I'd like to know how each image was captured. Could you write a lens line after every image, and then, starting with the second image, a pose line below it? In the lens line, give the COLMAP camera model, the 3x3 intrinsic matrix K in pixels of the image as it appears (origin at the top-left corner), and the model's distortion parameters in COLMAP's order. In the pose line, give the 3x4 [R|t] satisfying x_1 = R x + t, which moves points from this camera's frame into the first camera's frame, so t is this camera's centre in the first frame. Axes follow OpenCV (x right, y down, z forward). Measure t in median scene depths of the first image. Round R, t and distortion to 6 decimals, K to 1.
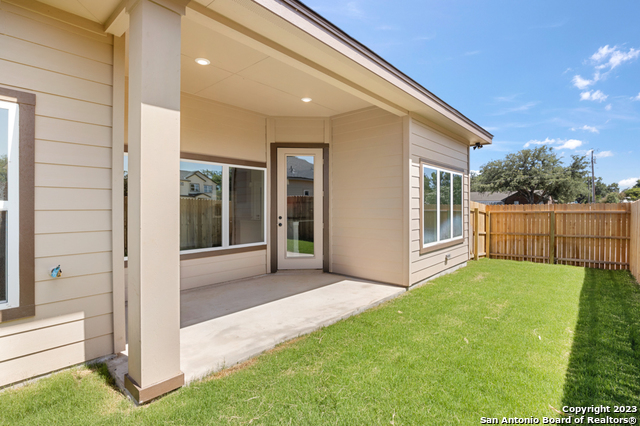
lens RADIAL K [[312.4, 0, 321.6], [0, 312.4, 214.0], [0, 0, 1]] dist [-0.010484, 0.000433]
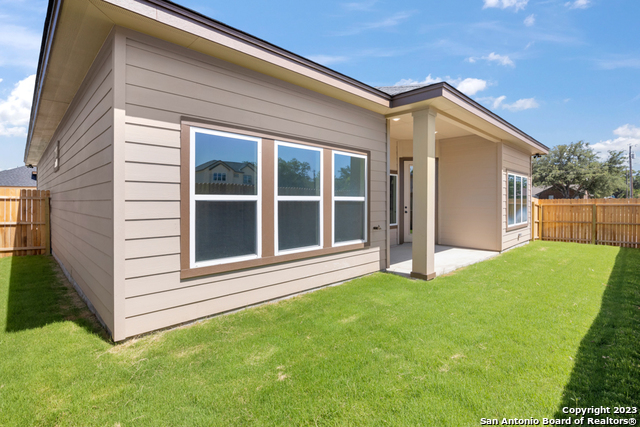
lens RADIAL K [[312.4, 0, 323.3], [0, 312.4, 208.2], [0, 0, 1]] dist [-0.010484, 0.000433]
pose [[0.997869, 0.003947, -0.065129, -0.330635], [-0.003855, 0.999991, 0.001543, 0.011055], [0.065134, -0.001289, 0.997876, -0.400886]]
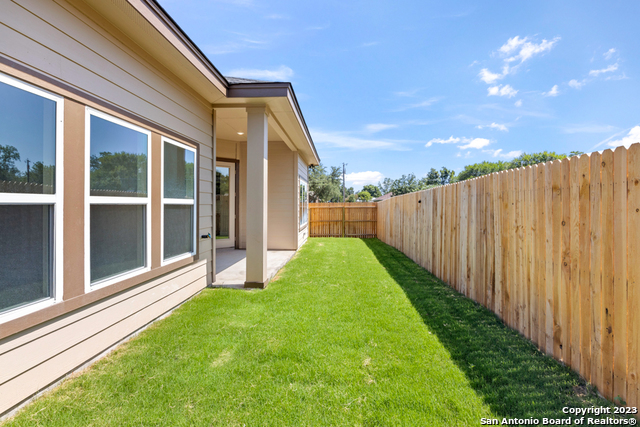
lens RADIAL K [[312.4, 0, 324.0], [0, 312.4, 208.6], [0, 0, 1]] dist [-0.010484, 0.000433]
pose [[0.779656, -0.003243, 0.626199, -0.448751], [0.007608, 0.999962, -0.004294, 0.008056], [-0.626161, 0.008112, 0.779651, -0.292351]]
